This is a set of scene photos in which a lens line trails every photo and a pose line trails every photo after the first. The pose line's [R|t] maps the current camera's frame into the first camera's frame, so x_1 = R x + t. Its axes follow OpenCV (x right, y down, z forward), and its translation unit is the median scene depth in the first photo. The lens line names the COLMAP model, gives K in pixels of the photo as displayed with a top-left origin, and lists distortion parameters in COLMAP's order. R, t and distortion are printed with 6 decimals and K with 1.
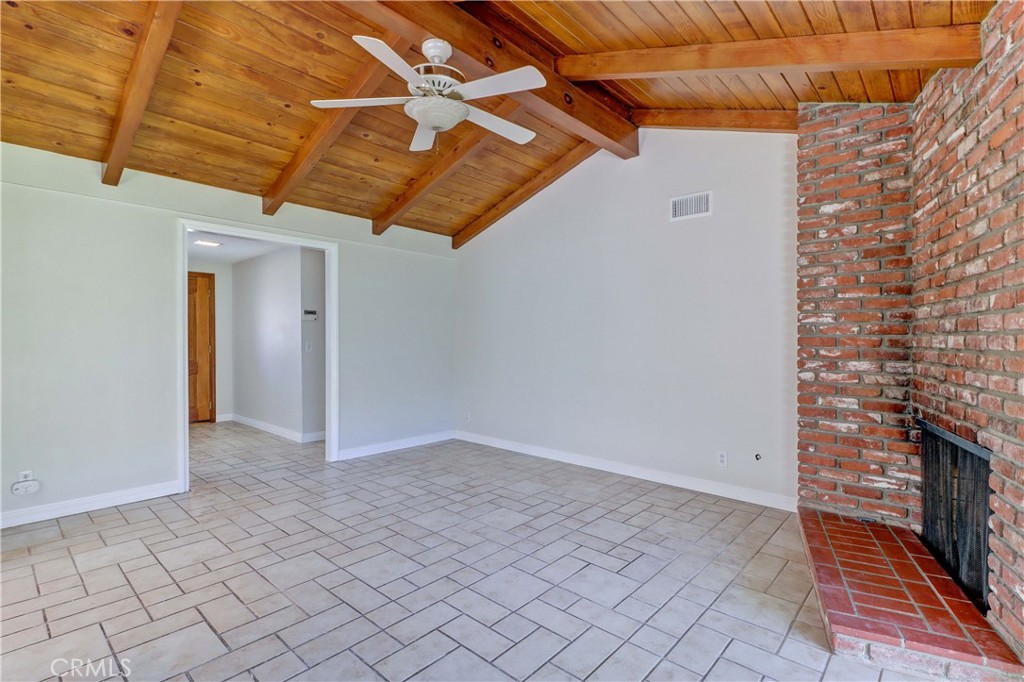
lens RADIAL K [[482.4, 0, 512.0], [0, 482.4, 341.0], [0, 0, 1]] dist [0.020253, -0.012050]
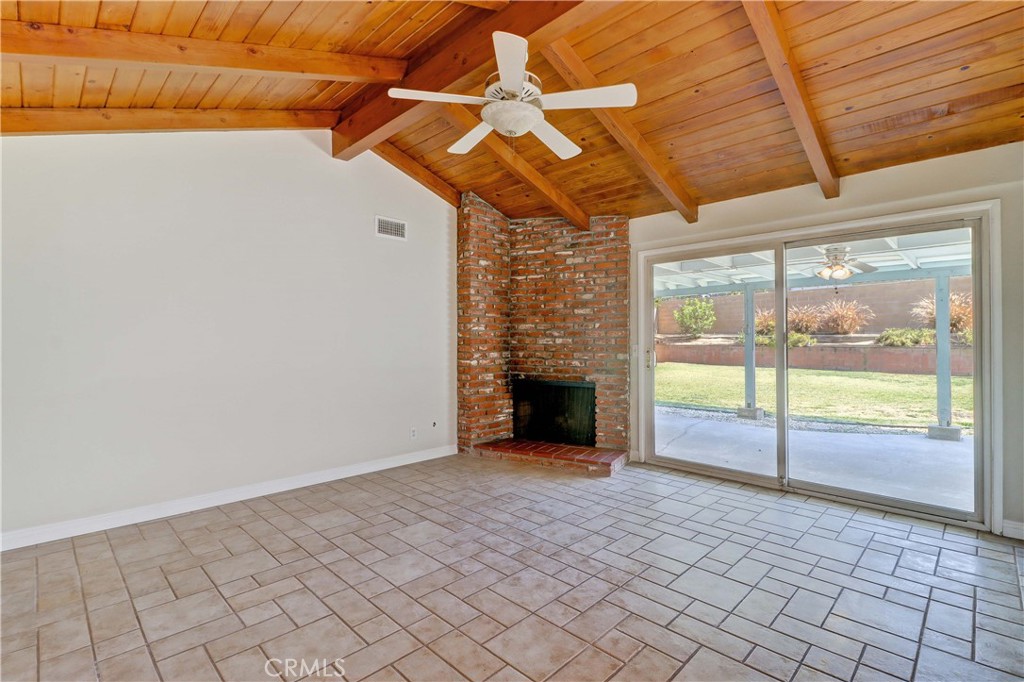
lens RADIAL K [[474.4, 0, 511.4], [0, 474.4, 331.0], [0, 0, 1]] dist [0.018751, -0.012020]
pose [[0.046864, 0.013081, 0.998816, -1.015762], [0.004473, 0.999901, -0.013306, -0.012696], [-0.998891, 0.005091, 0.046801, 0.847520]]
